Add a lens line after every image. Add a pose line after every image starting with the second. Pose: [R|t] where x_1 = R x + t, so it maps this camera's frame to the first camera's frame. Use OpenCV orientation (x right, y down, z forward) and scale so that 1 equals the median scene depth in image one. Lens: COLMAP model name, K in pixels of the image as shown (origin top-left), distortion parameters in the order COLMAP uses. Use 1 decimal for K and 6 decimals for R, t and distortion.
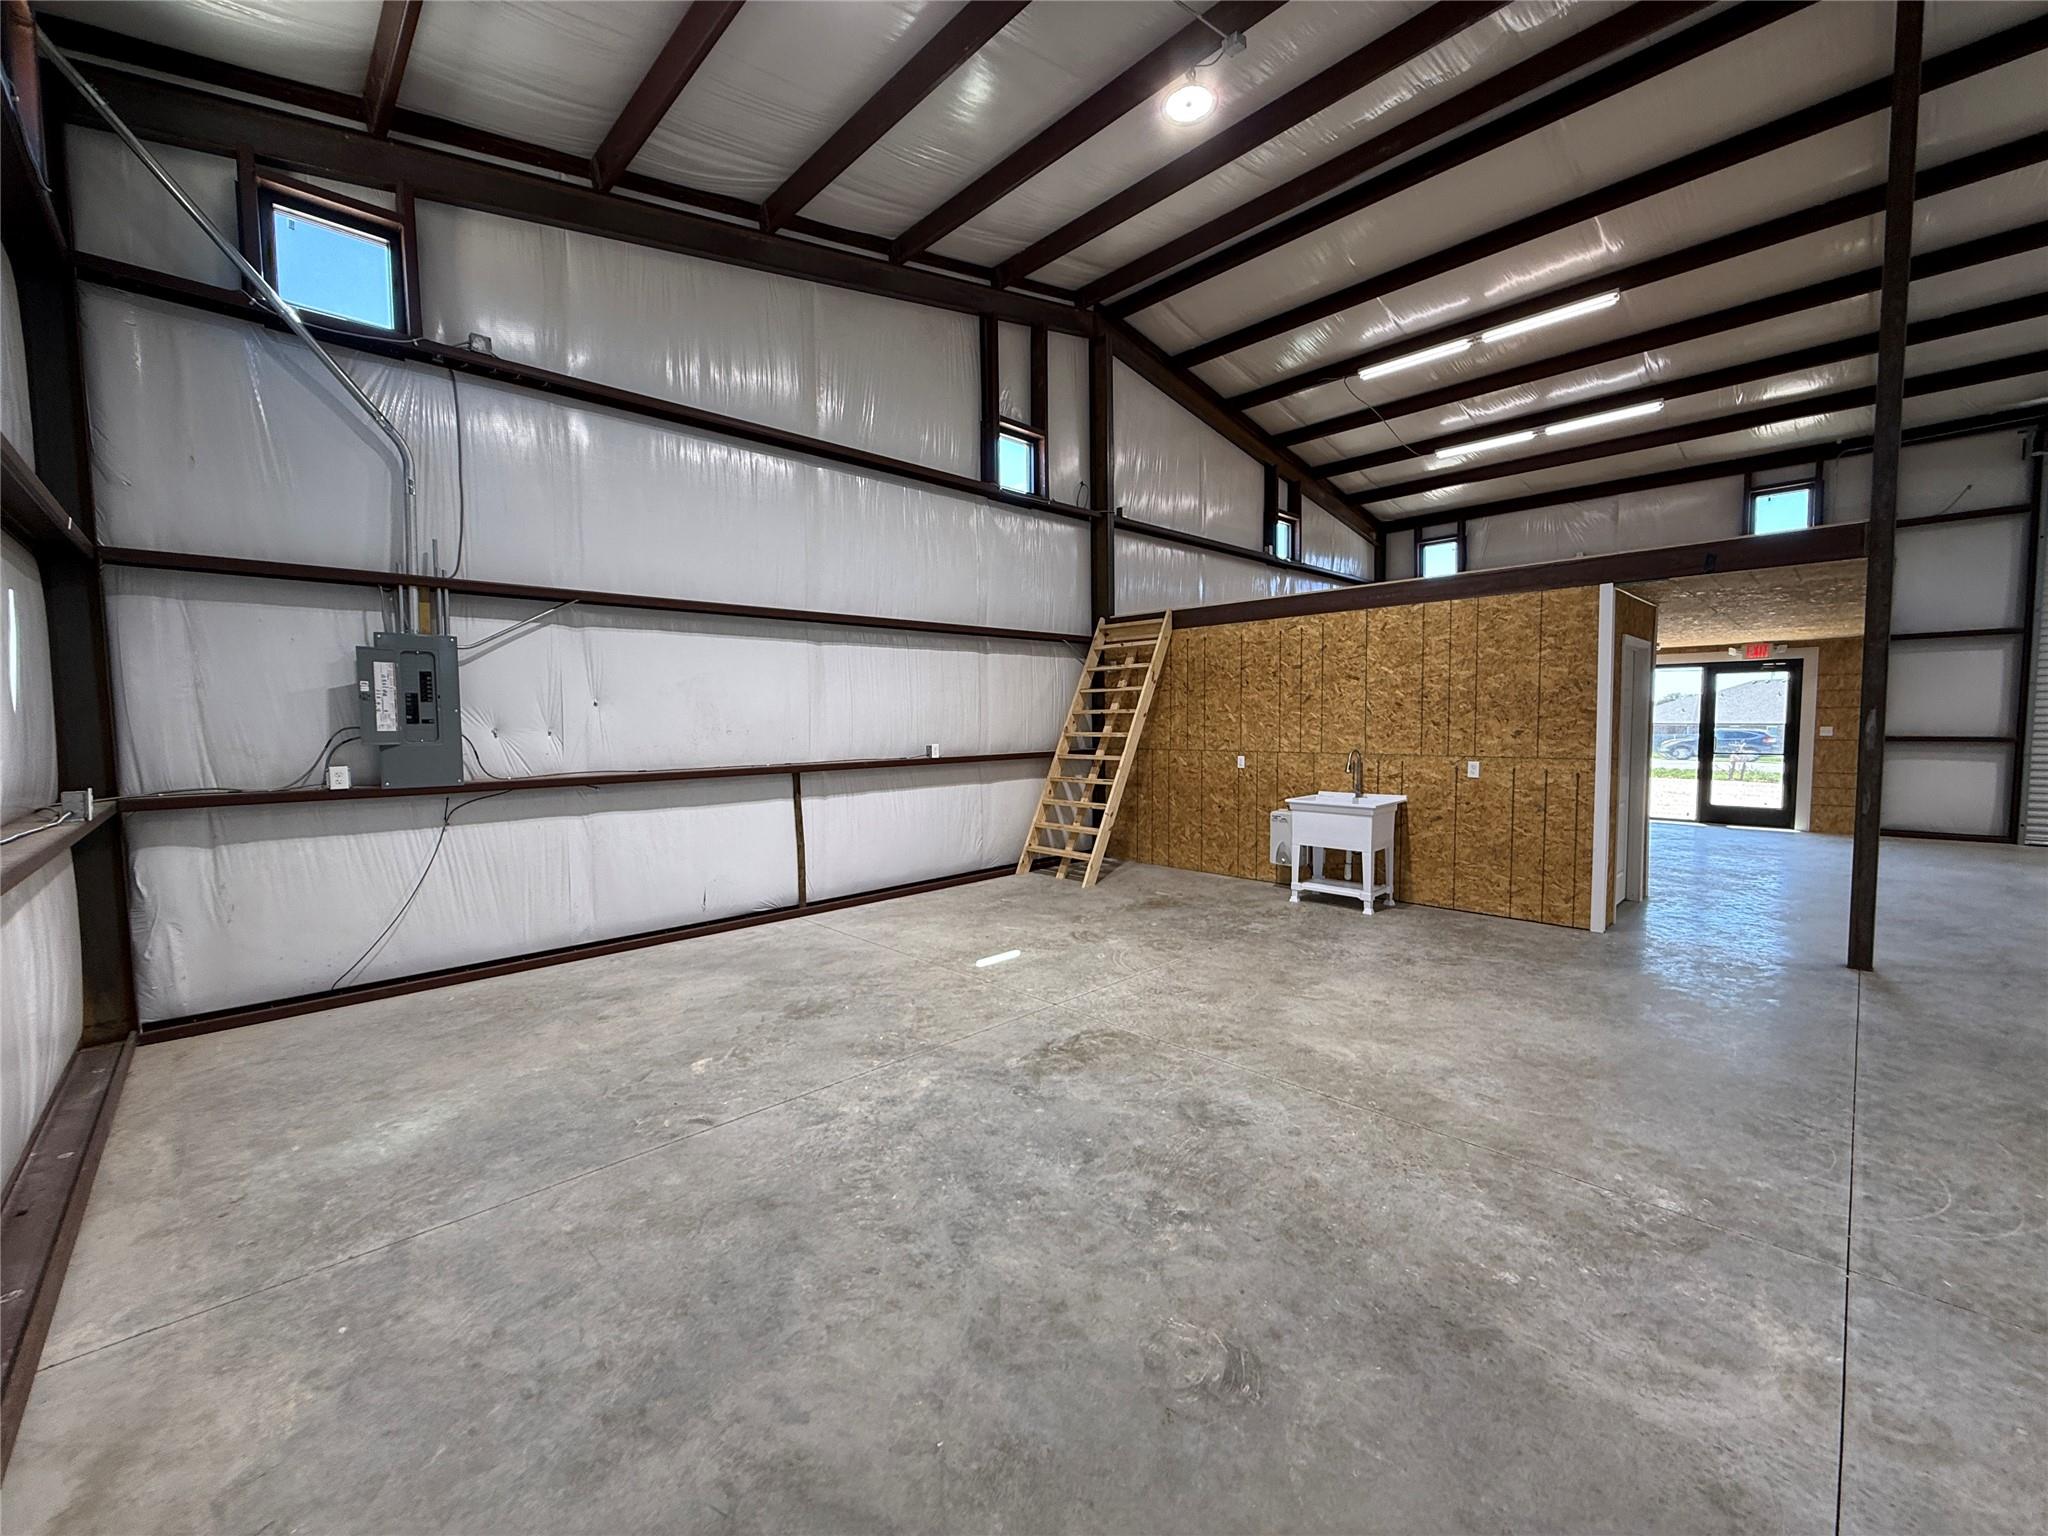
lens RADIAL K [[817.2, 0, 1007.1], [0, 817.2, 772.8], [0, 0, 1]] dist [0.003811, -0.001017]
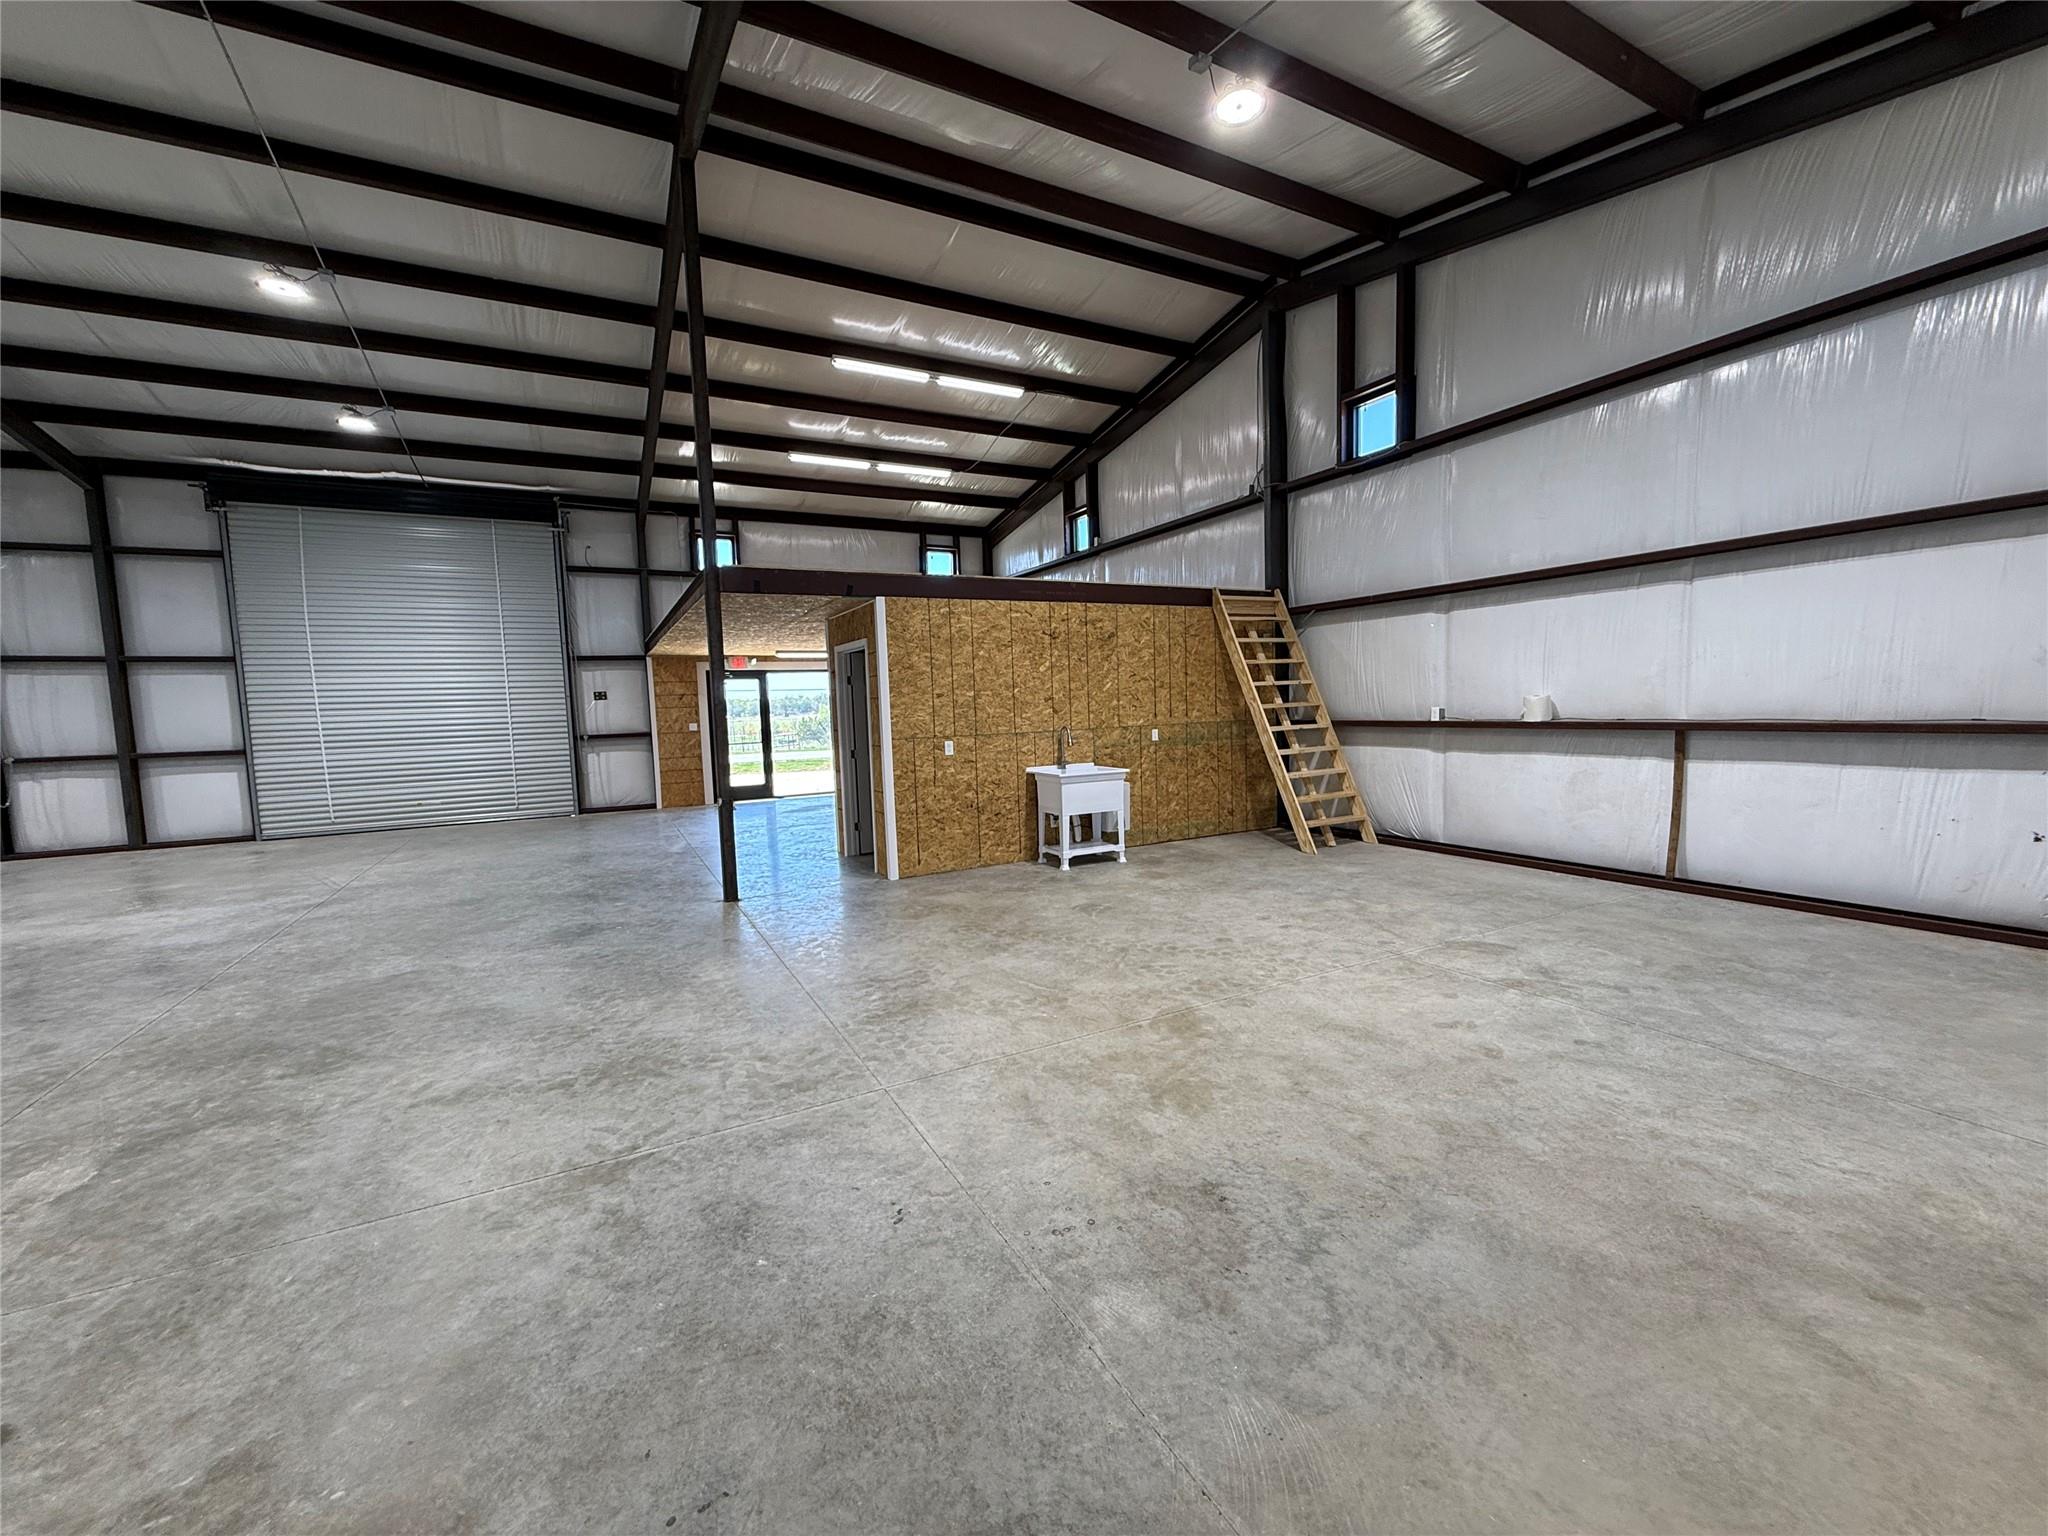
lens RADIAL K [[817.2, 0, 1020.5], [0, 817.2, 764.8], [0, 0, 1]] dist [0.003811, -0.001017]
pose [[0.262779, -0.072591, 0.962121, -0.922113], [0.093468, 0.994391, 0.049498, -0.050424], [-0.960318, 0.076921, 0.268090, 1.038266]]
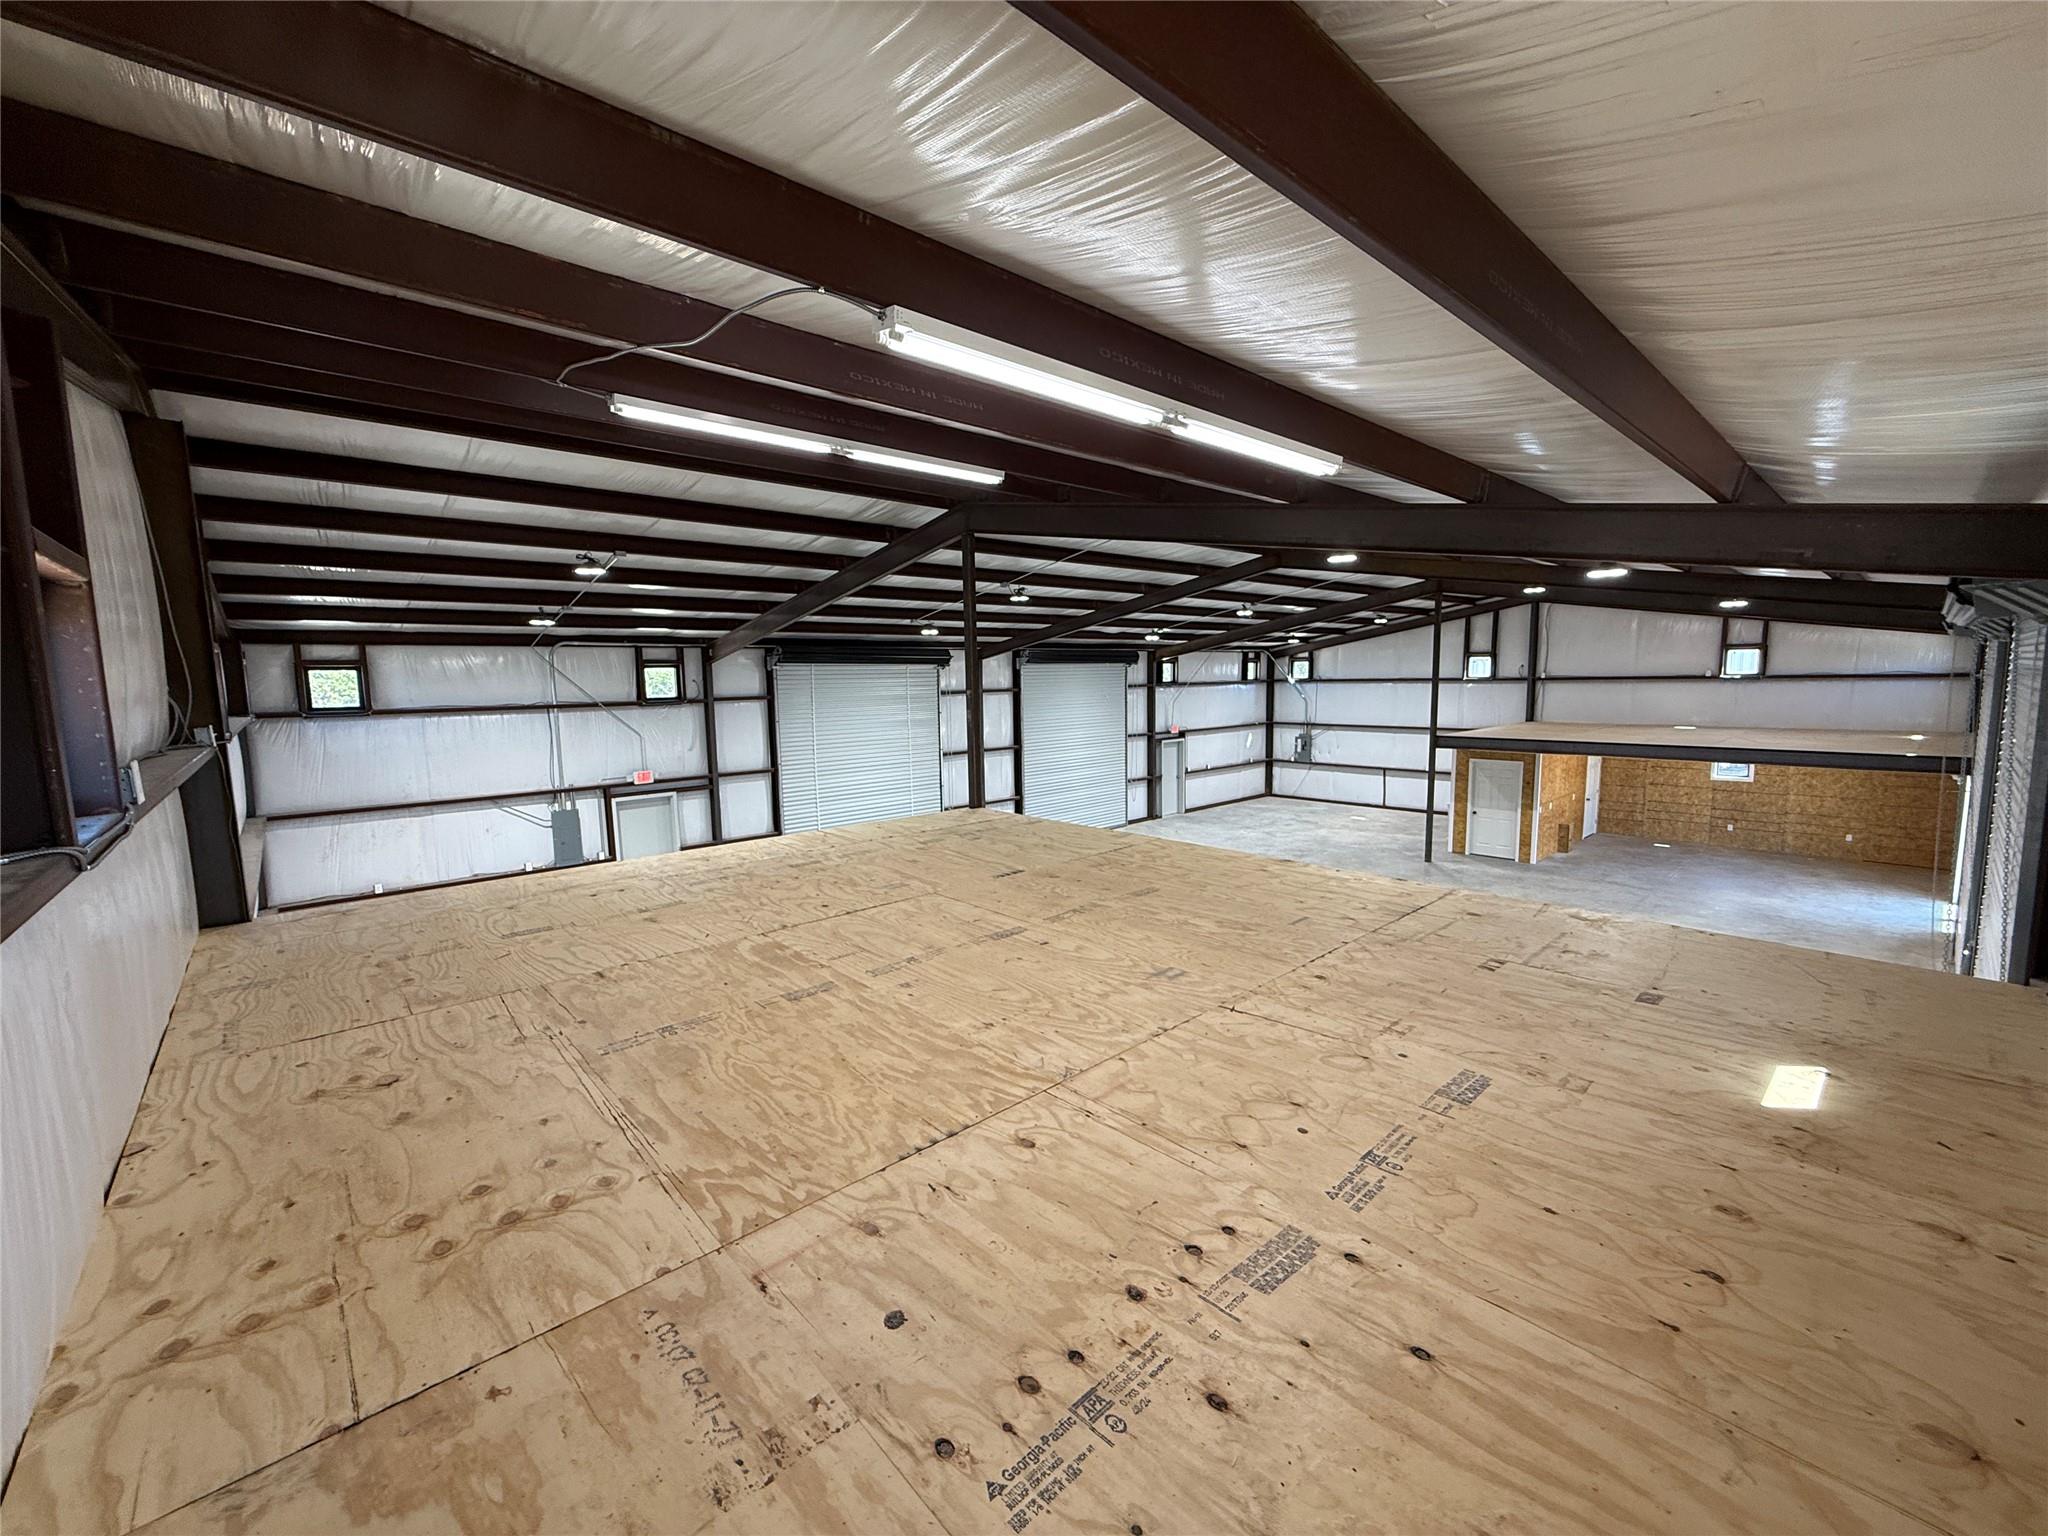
lens RADIAL K [[817.2, 0, 1015.0], [0, 817.2, 774.1], [0, 0, 1]] dist [0.003811, -0.001017]
pose [[-0.024635, 0.126003, -0.991724, 4.473980], [-0.046200, 0.990822, 0.127036, -0.479668], [0.998628, 0.048947, -0.018588, -0.754223]]
